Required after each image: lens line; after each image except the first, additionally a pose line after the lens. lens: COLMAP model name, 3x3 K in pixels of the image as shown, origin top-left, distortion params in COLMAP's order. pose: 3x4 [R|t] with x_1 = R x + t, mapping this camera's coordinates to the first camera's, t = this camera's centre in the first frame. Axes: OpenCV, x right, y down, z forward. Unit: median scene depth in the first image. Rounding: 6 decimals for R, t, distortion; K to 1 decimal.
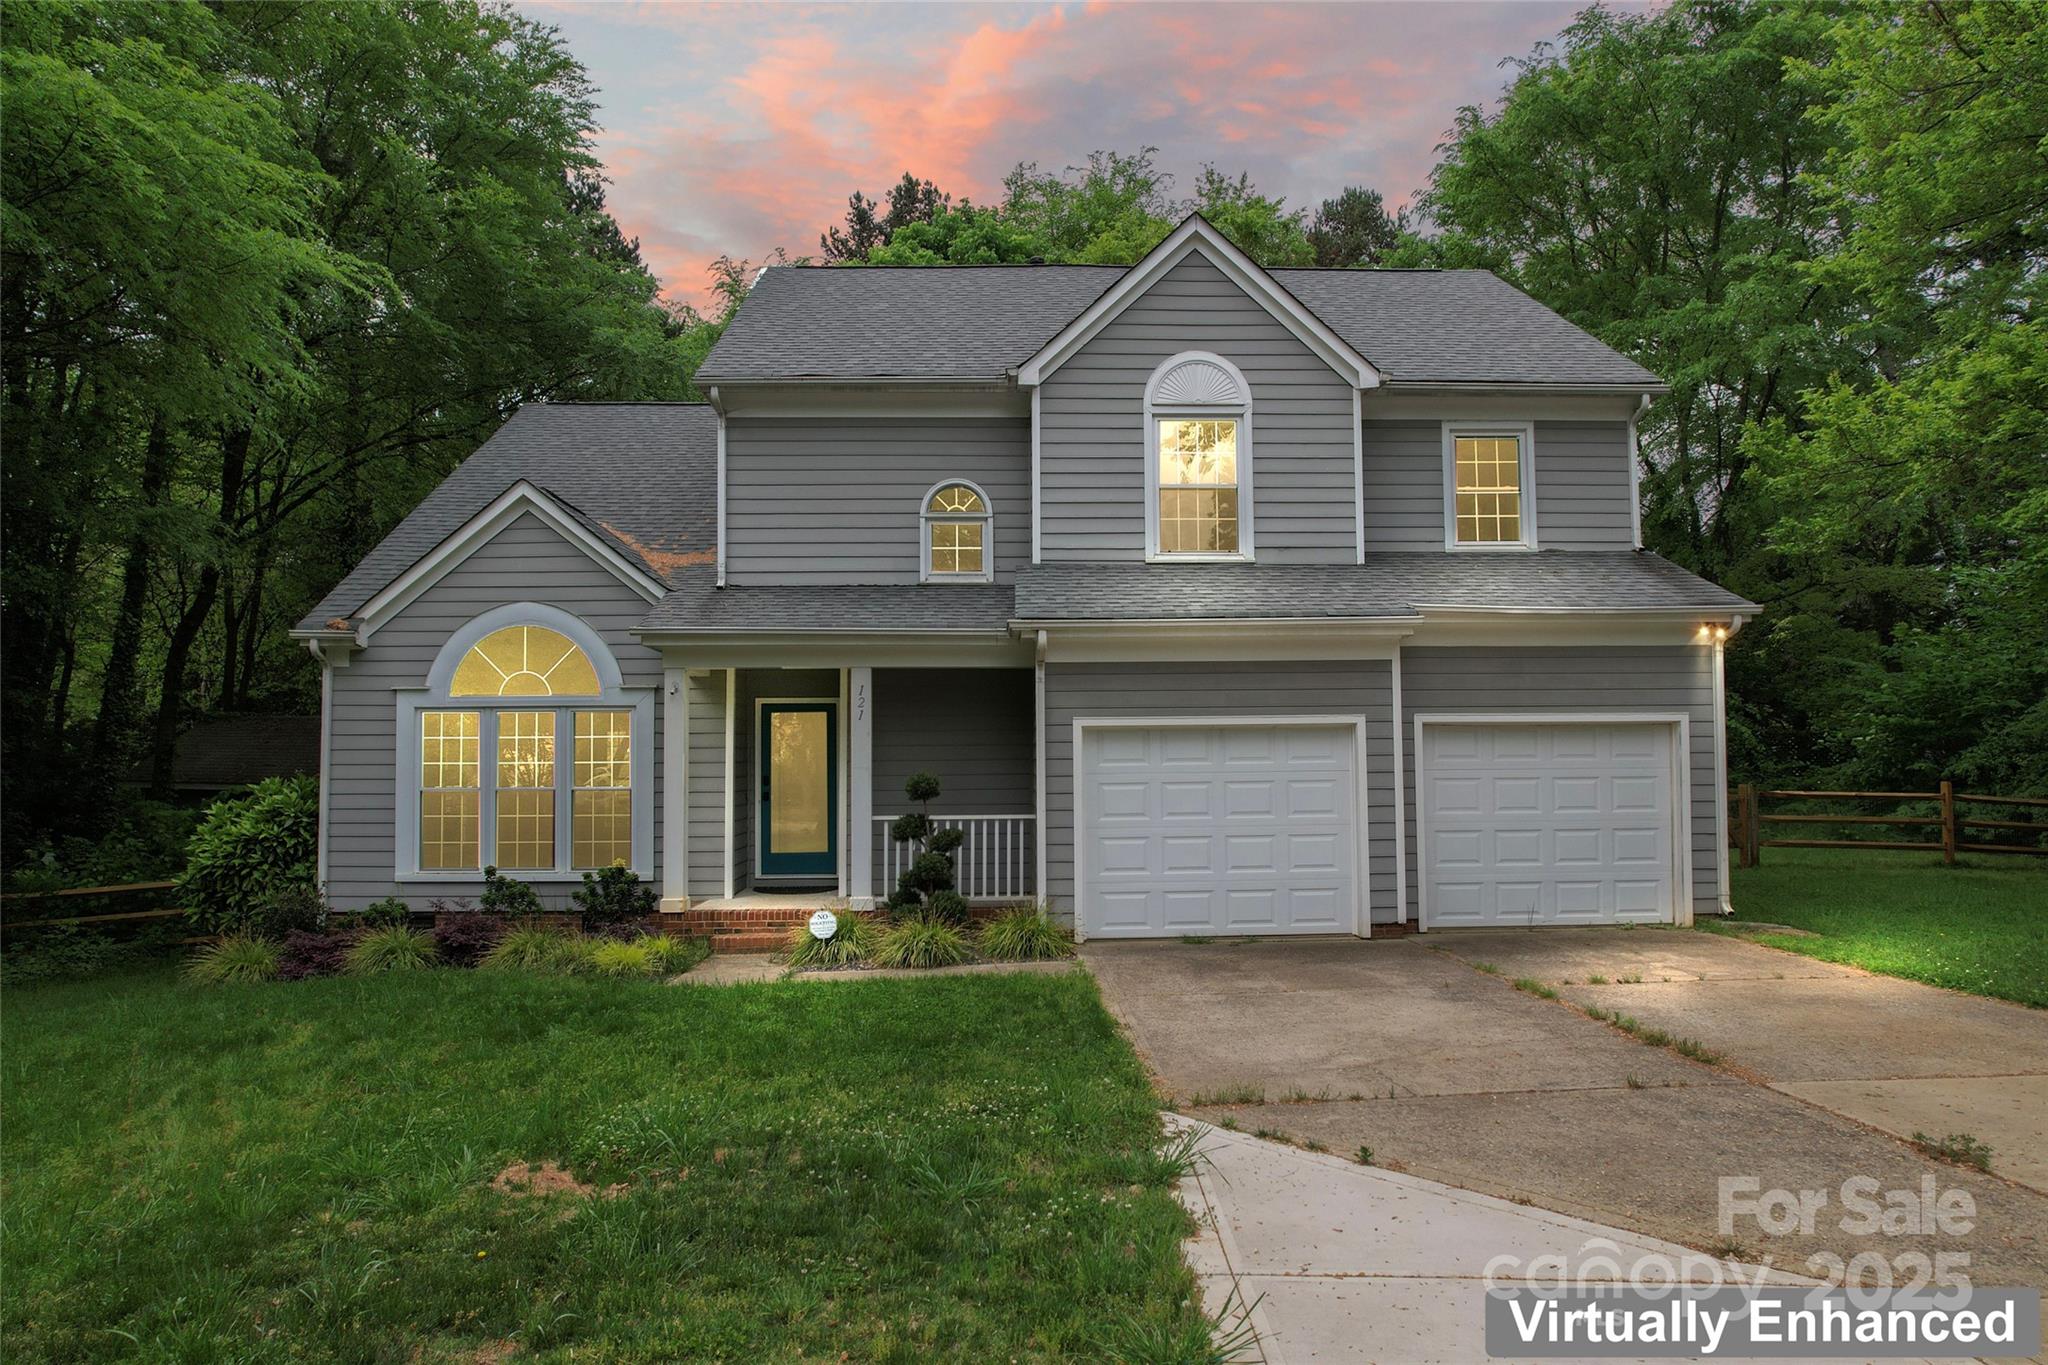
lens RADIAL K [[1323.5, 0, 1027.9], [0, 1323.5, 686.8], [0, 0, 1]] dist [-0.046842, -0.002225]
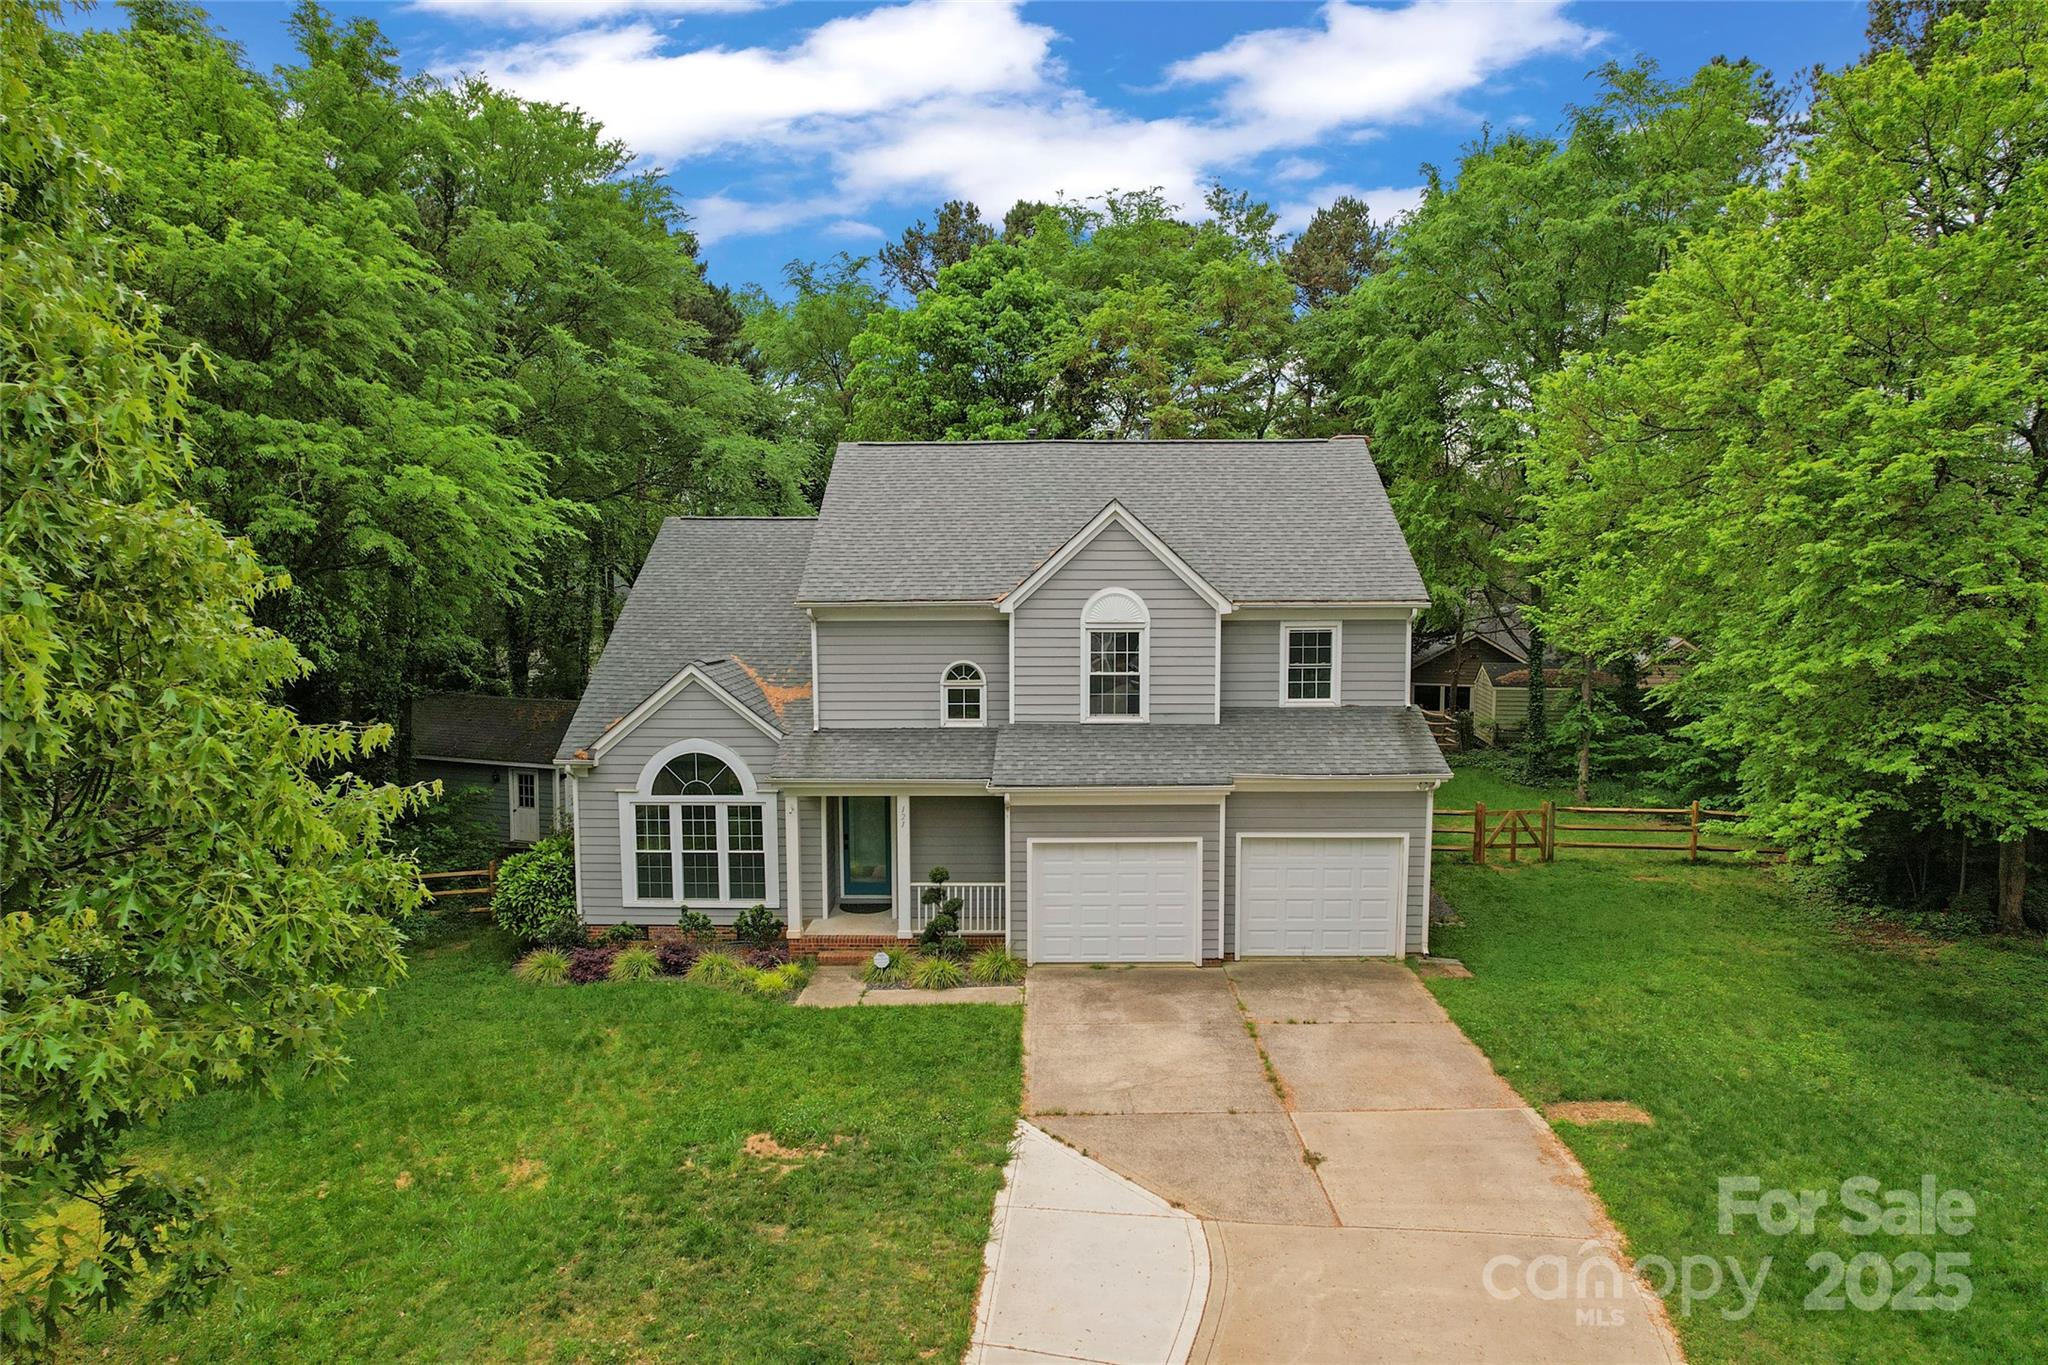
lens RADIAL K [[1323.5, 0, 1028.1], [0, 1323.5, 689.5], [0, 0, 1]] dist [-0.046842, -0.002225]
pose [[0.998599, 0.008668, -0.052203, 0.117340], [-0.000750, 0.988712, 0.149824, -0.400677], [0.052913, -0.149574, 0.987334, -0.613780]]
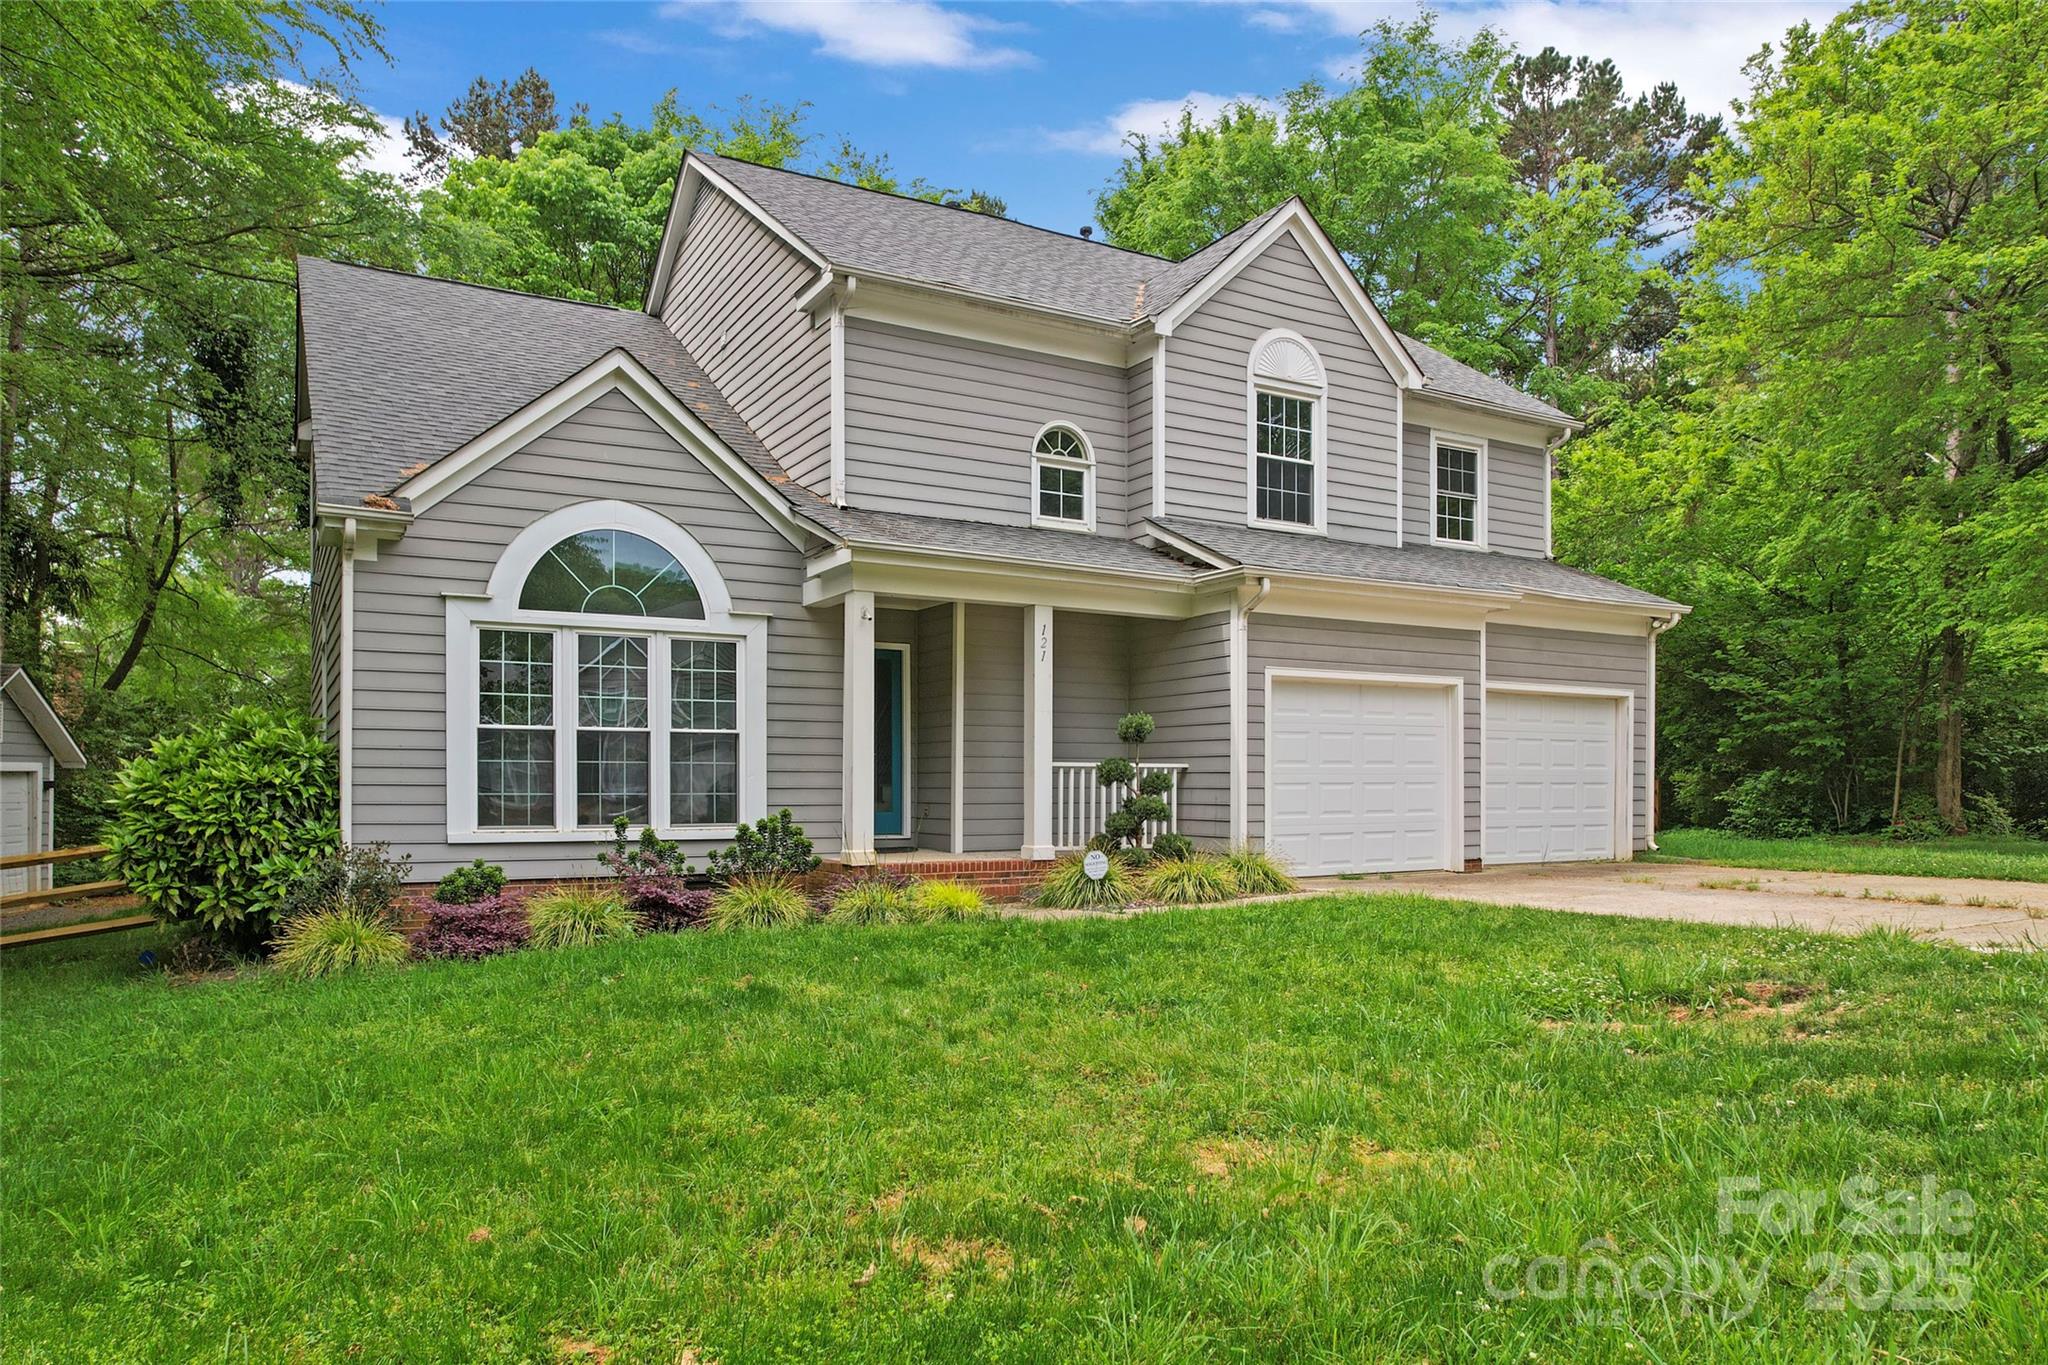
lens RADIAL K [[1369.8, 0, 1054.5], [0, 1369.8, 799.4], [0, 0, 1]] dist [-0.029259, -0.003888]
pose [[0.873298, 0.002767, 0.487178, -0.610983], [-0.034803, 0.997783, 0.056719, 0.069430], [-0.485942, -0.066488, 0.871459, 0.129474]]
